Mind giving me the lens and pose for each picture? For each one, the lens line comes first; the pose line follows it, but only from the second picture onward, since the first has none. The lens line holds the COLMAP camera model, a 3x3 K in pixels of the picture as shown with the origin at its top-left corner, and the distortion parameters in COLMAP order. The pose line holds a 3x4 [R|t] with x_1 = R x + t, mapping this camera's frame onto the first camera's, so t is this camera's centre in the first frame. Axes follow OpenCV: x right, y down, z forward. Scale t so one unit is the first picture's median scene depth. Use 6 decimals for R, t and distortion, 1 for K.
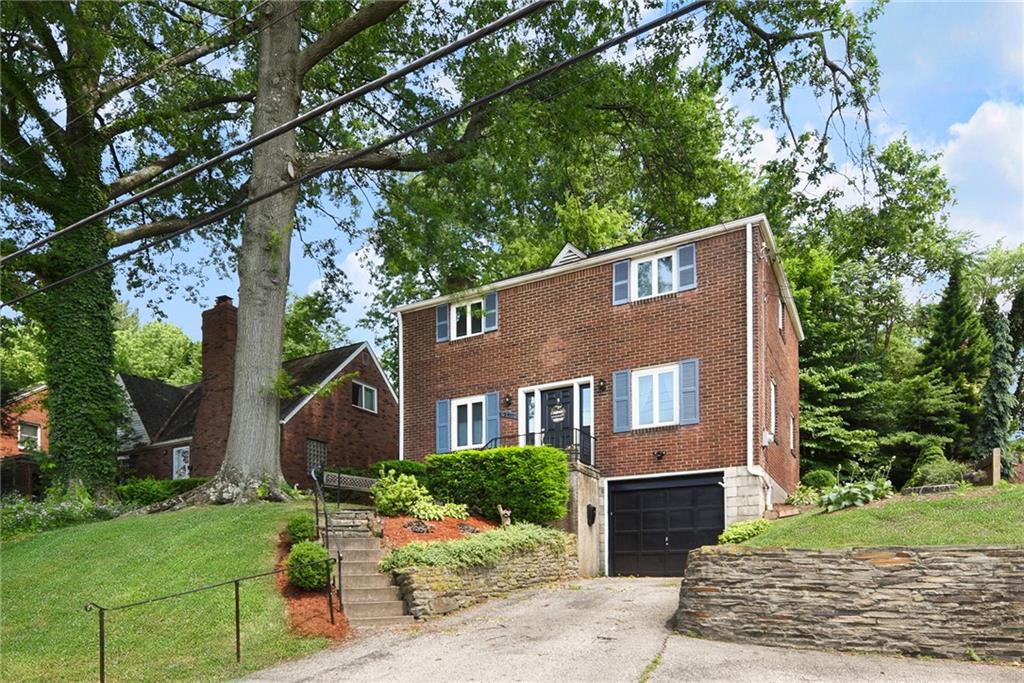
lens RADIAL K [[414.2, 0, 518.4], [0, 414.2, 346.4], [0, 0, 1]] dist [-0.001159, -0.000799]
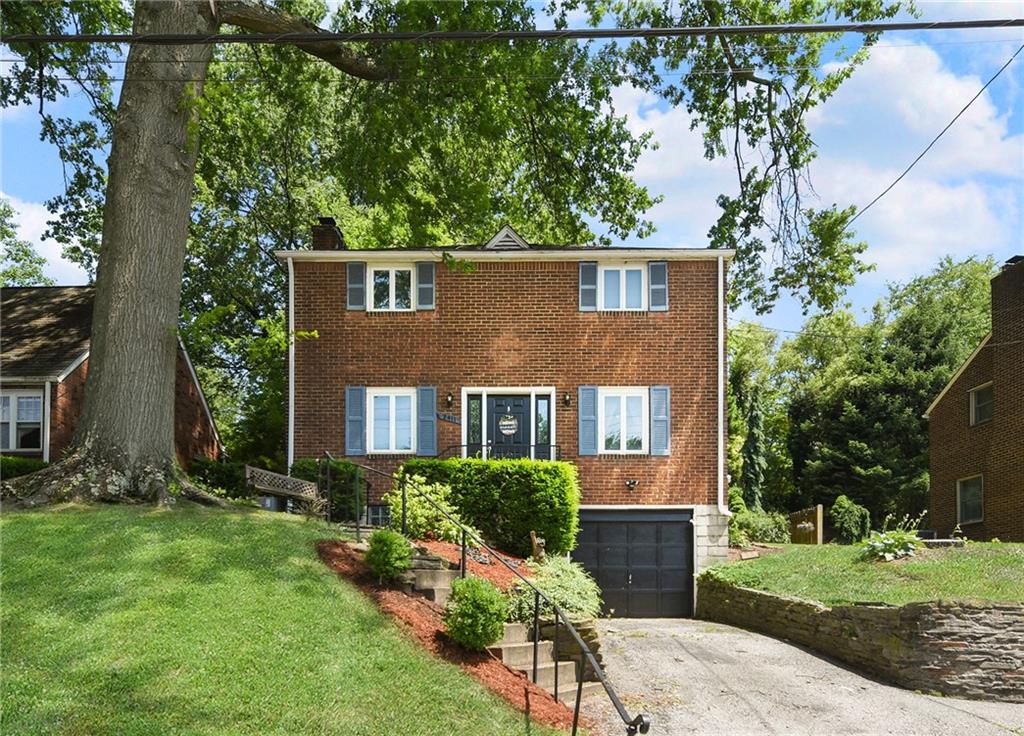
lens RADIAL K [[481.5, 0, 512.1], [0, 481.5, 365.0], [0, 0, 1]] dist [0.002619, -0.000371]
pose [[0.930266, 0.172411, 0.323851, -0.302820], [-0.183664, 0.982980, 0.004262, 0.050638], [-0.317604, -0.063445, 0.946099, 0.111588]]
